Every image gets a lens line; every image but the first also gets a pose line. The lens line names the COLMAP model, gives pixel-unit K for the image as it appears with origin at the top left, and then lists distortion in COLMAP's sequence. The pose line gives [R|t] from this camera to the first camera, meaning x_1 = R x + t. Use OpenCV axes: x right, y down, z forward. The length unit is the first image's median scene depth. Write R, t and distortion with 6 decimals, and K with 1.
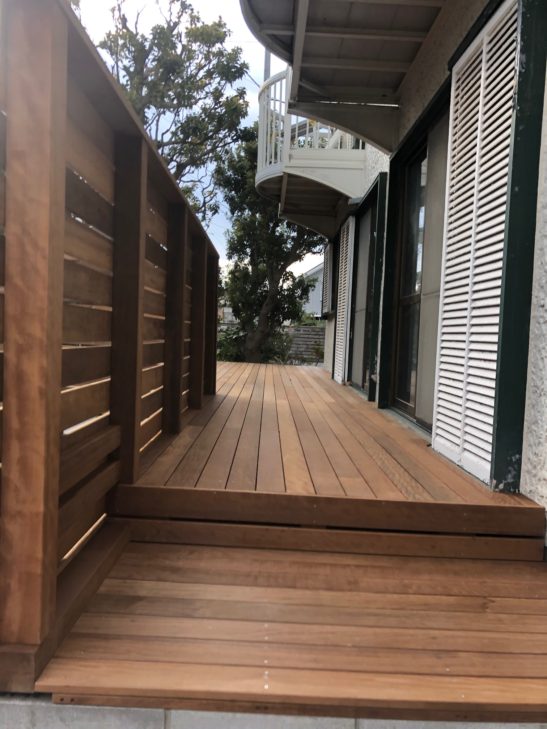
lens RADIAL K [[587.4, 0, 285.6], [0, 587.4, 408.9], [0, 0, 1]] dist [0.025064, -0.033197]
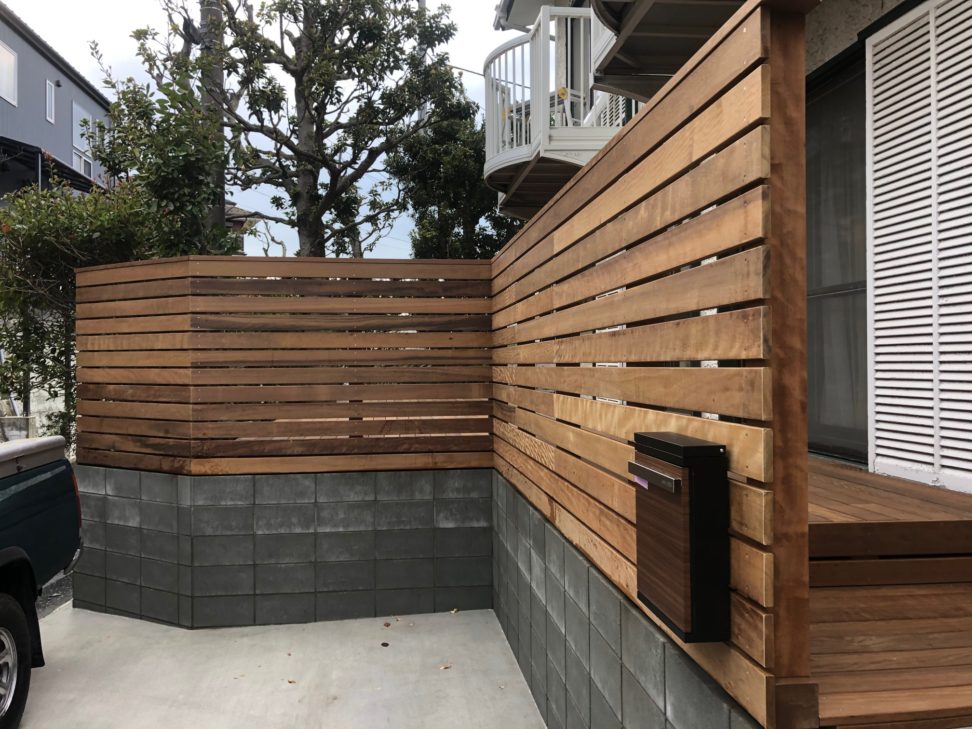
lens RADIAL K [[783.3, 0, 510.7], [0, 783.3, 405.2], [0, 0, 1]] dist [0.025064, -0.033197]
pose [[0.991495, -0.057875, 0.116571, -0.266372], [0.065558, 0.995846, -0.063188, 0.005088], [-0.112430, 0.070293, 0.991170, -0.056292]]
